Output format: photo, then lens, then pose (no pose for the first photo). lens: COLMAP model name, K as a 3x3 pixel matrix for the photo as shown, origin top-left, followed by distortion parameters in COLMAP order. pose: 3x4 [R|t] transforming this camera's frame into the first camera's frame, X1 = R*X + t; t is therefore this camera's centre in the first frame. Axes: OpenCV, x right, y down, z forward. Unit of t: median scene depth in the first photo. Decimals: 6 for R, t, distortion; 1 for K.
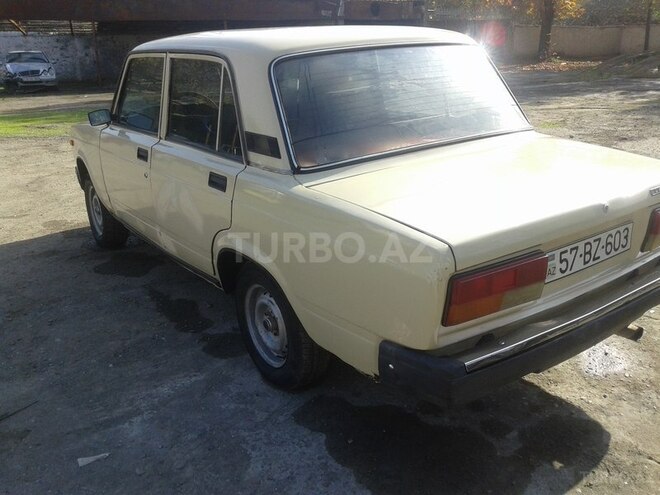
lens RADIAL K [[622.4, 0, 326.8], [0, 622.4, 243.8], [0, 0, 1]] dist [0.005819, 0.000000]
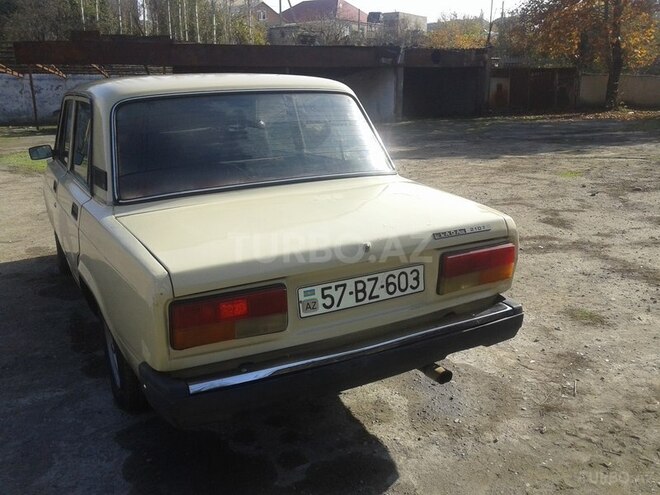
lens RADIAL K [[622.4, 0, 325.4], [0, 622.4, 243.5], [0, 0, 1]] dist [0.005819, 0.000000]
pose [[0.991744, 0.043176, -0.120745, 0.434099], [-0.051231, 0.996607, -0.064423, 0.005143], [0.117553, 0.070077, 0.990591, -0.031976]]
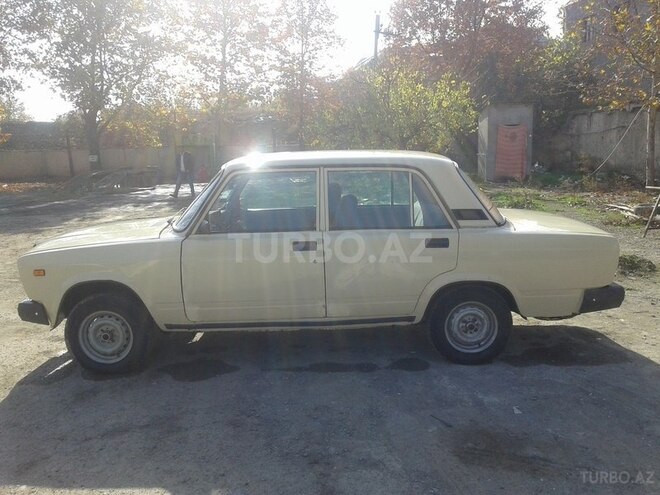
lens RADIAL K [[622.4, 0, 327.9], [0, 622.4, 244.3], [0, 0, 1]] dist [0.005819, 0.000000]
pose [[0.597775, -0.119816, 0.792659, -1.999704], [0.264677, 0.962820, -0.054066, -0.107584], [-0.756710, 0.242118, 0.607263, 0.324412]]
